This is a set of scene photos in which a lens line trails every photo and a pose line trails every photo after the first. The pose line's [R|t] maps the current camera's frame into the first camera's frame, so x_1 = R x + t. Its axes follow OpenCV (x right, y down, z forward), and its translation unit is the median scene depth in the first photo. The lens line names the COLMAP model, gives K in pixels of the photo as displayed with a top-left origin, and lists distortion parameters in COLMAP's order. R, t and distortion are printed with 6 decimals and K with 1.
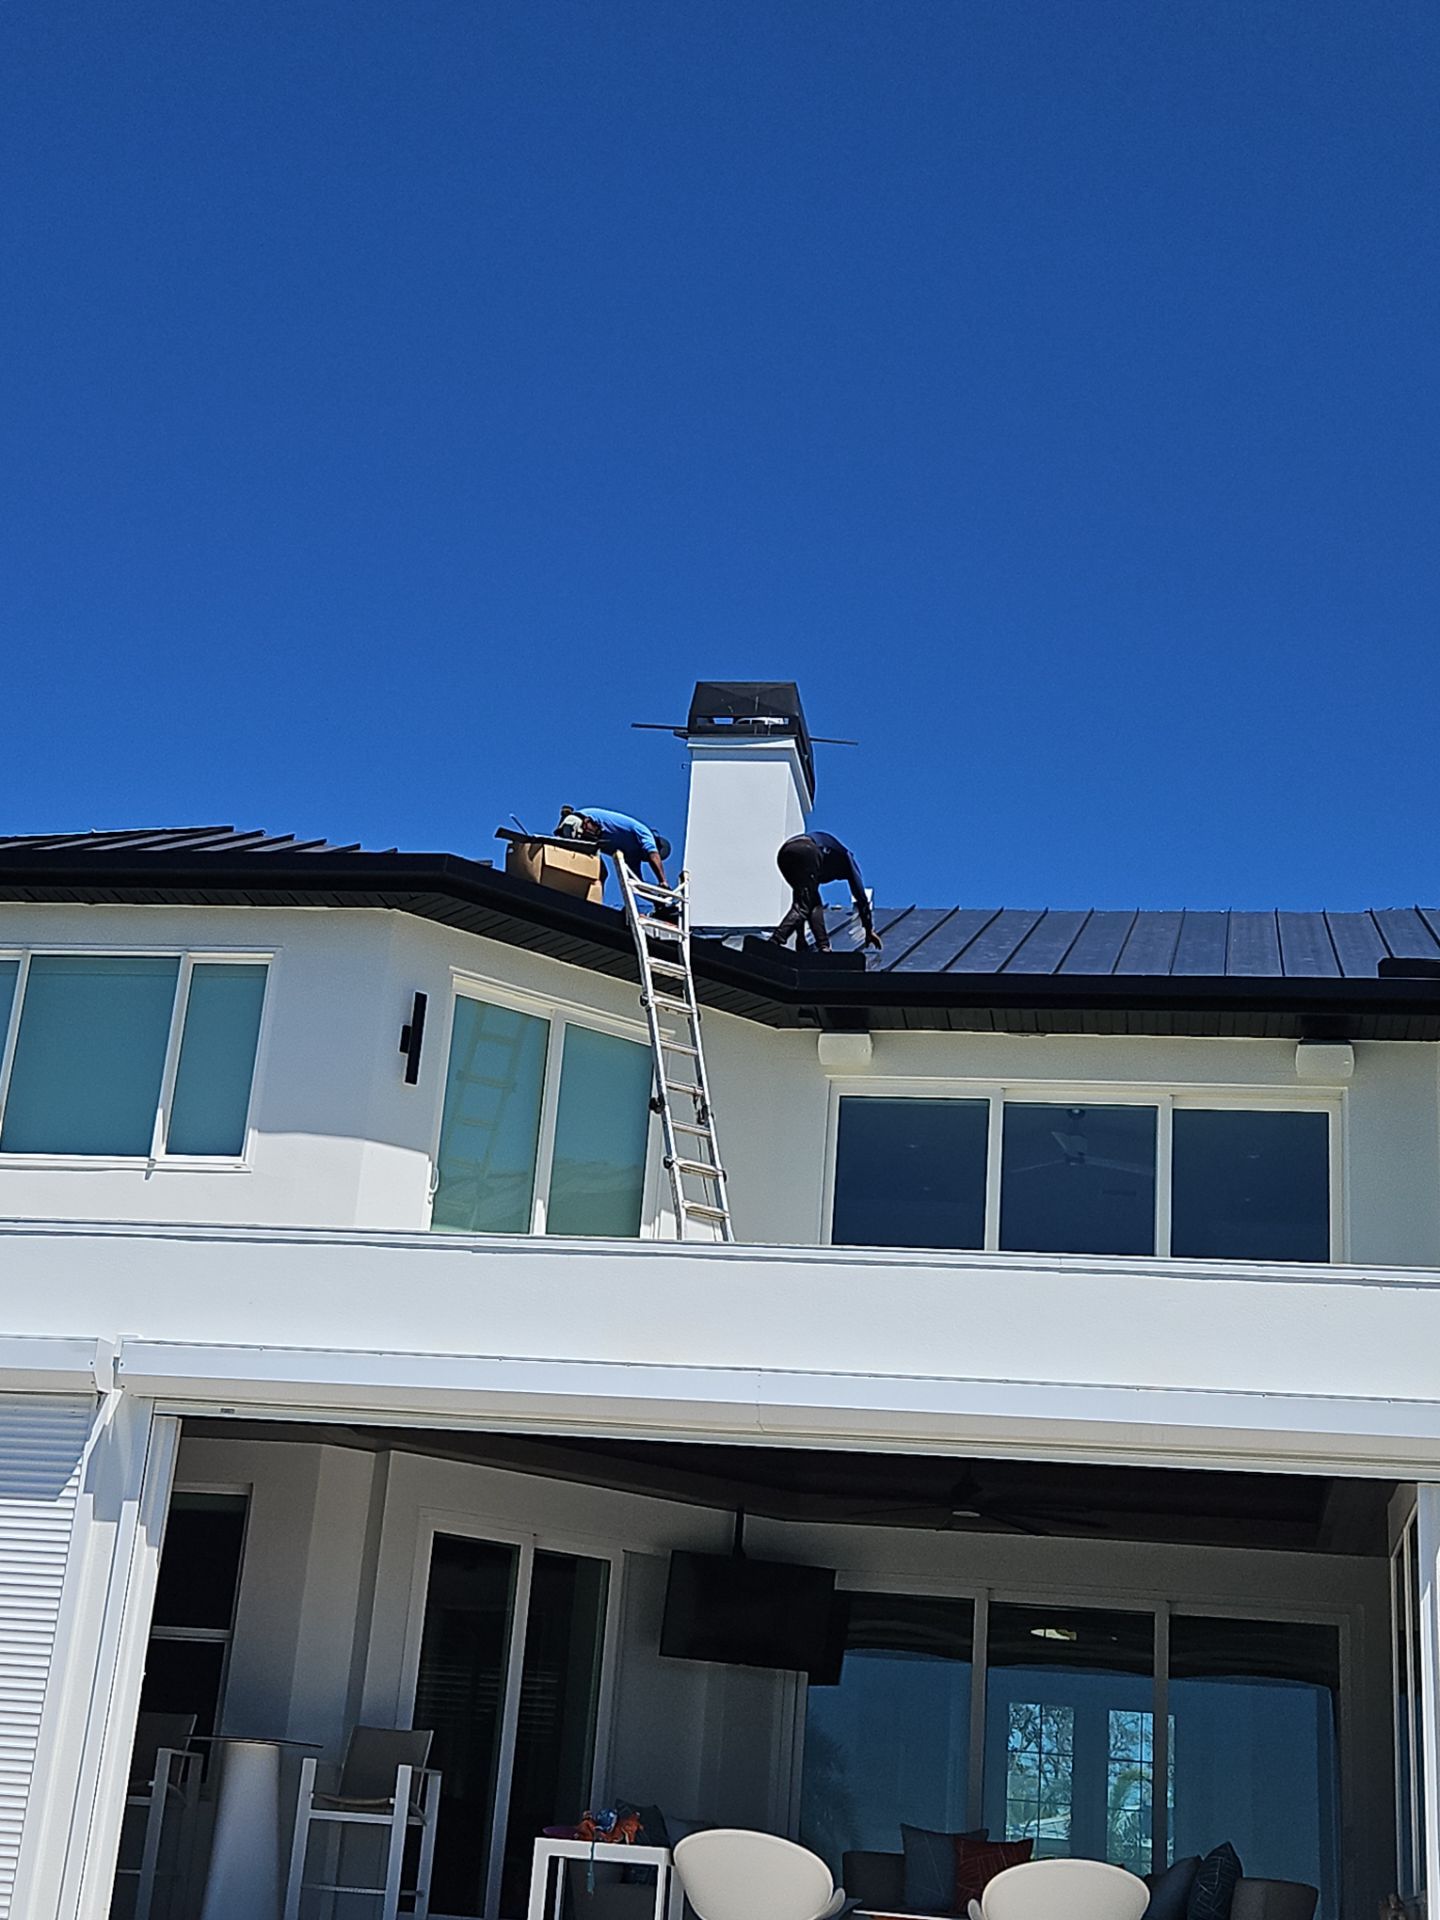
lens RADIAL K [[2601.1, 0, 721.3], [0, 2601.1, 879.2], [0, 0, 1]] dist [0.082686, -0.098134]
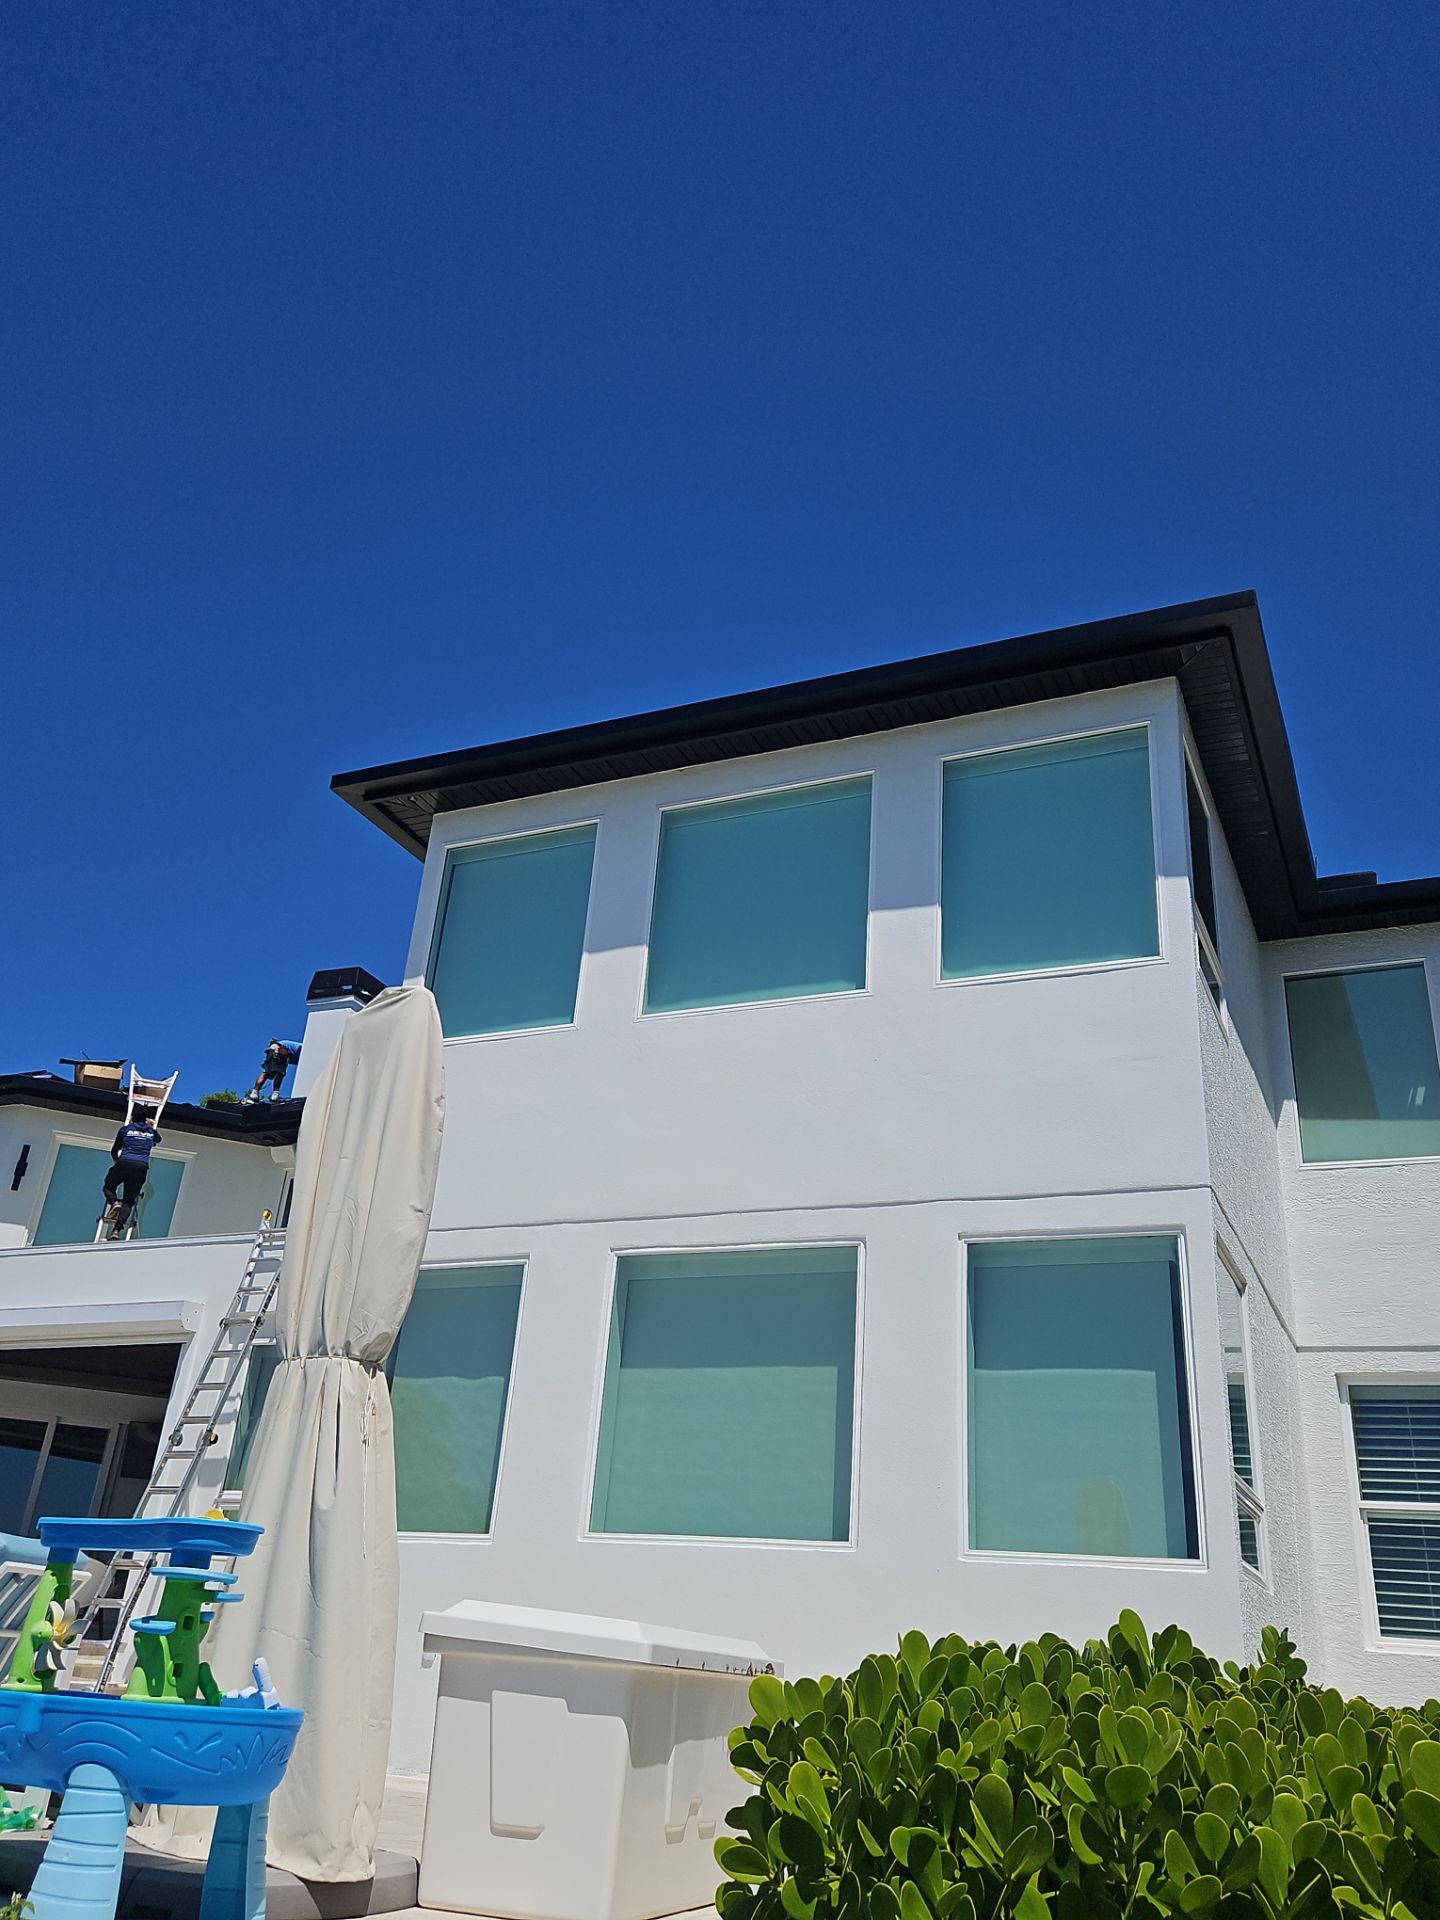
lens RADIAL K [[1511.6, 0, 771.1], [0, 1511.6, 859.3], [0, 0, 1]] dist [0.059792, -0.041606]
pose [[0.972727, -0.125660, -0.194968, 0.708360], [0.096526, 0.983599, -0.152365, 0.062062], [0.210917, 0.129390, 0.968903, -0.069013]]
